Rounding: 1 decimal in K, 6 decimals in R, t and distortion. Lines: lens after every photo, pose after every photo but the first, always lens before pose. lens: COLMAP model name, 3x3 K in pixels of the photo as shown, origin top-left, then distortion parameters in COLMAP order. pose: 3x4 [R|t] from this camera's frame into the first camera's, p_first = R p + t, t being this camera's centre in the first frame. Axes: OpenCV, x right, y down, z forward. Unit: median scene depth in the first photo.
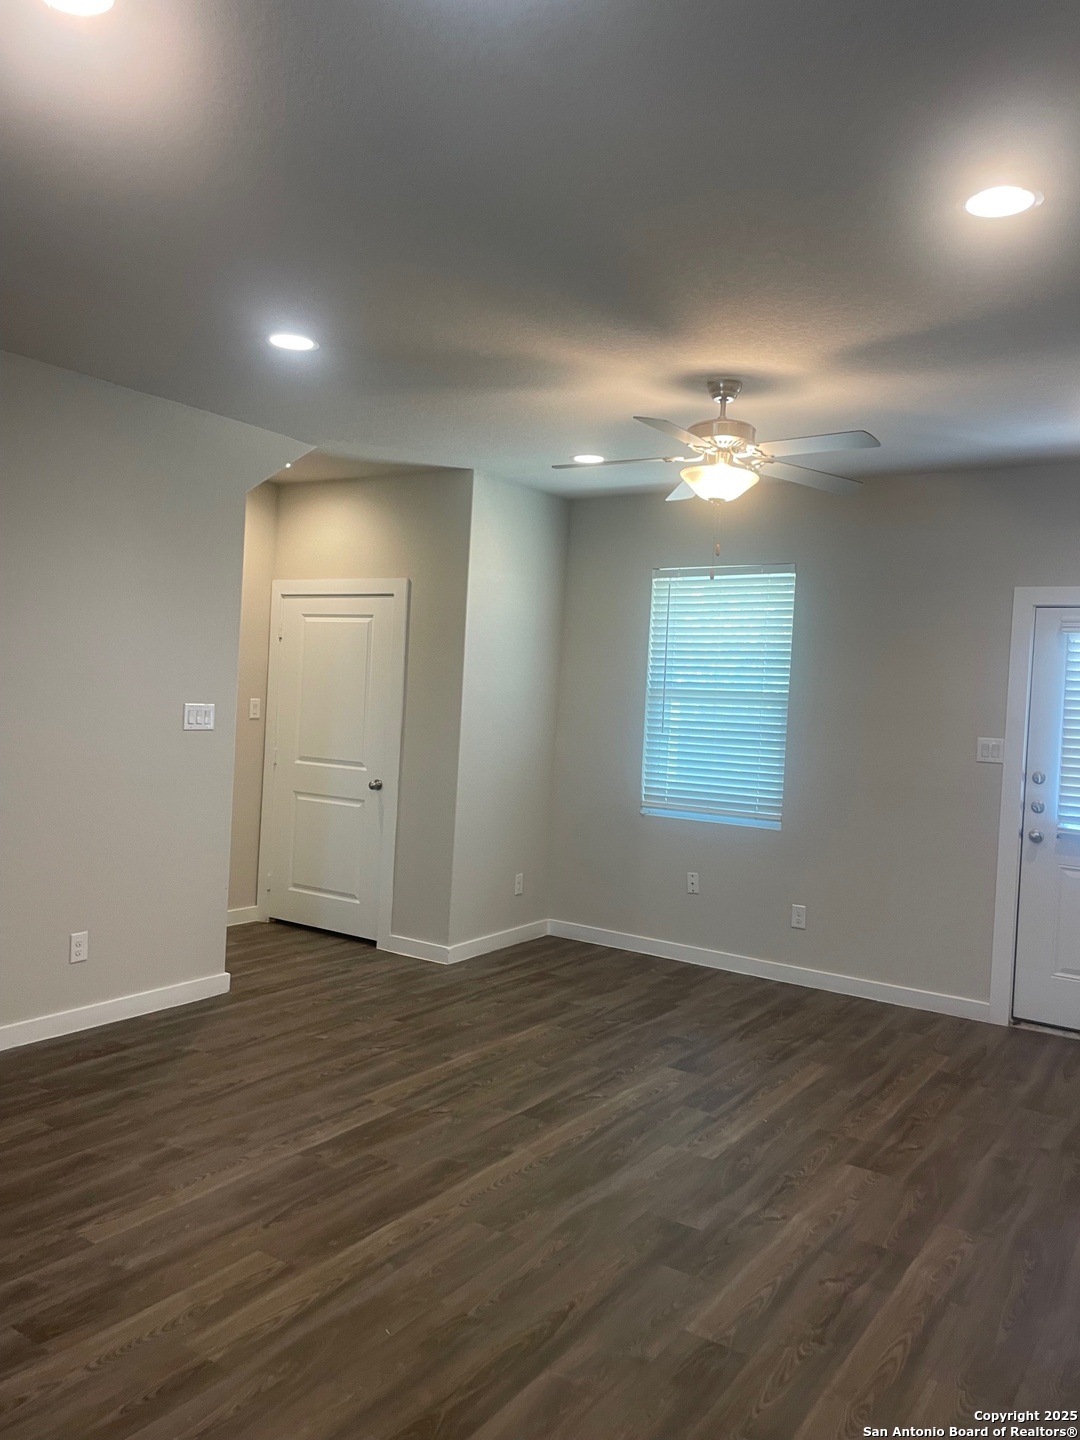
lens RADIAL K [[1087.6, 0, 542.4], [0, 1087.6, 708.6], [0, 0, 1]] dist [0.074262, -0.082650]
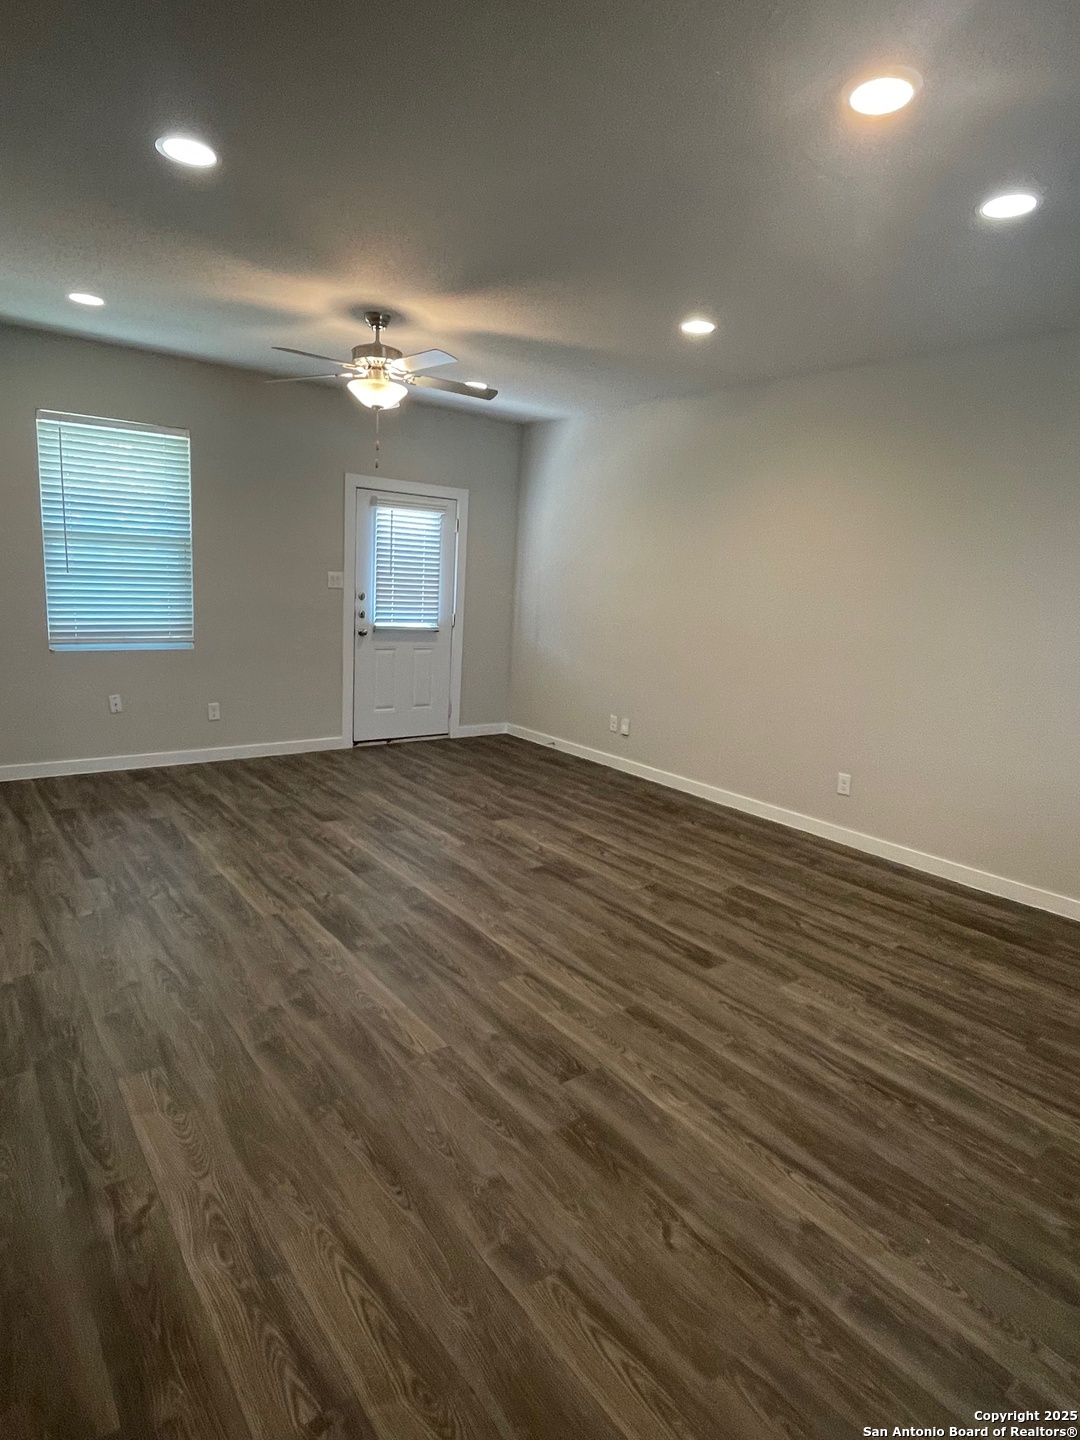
lens RADIAL K [[804.6, 0, 538.8], [0, 804.6, 714.0], [0, 0, 1]] dist [-0.006560, -0.000425]
pose [[0.316168, -0.194762, 0.928497, -0.711269], [-0.028782, 0.976281, 0.214586, -0.035523], [-0.948267, -0.094569, 0.303063, 0.433180]]
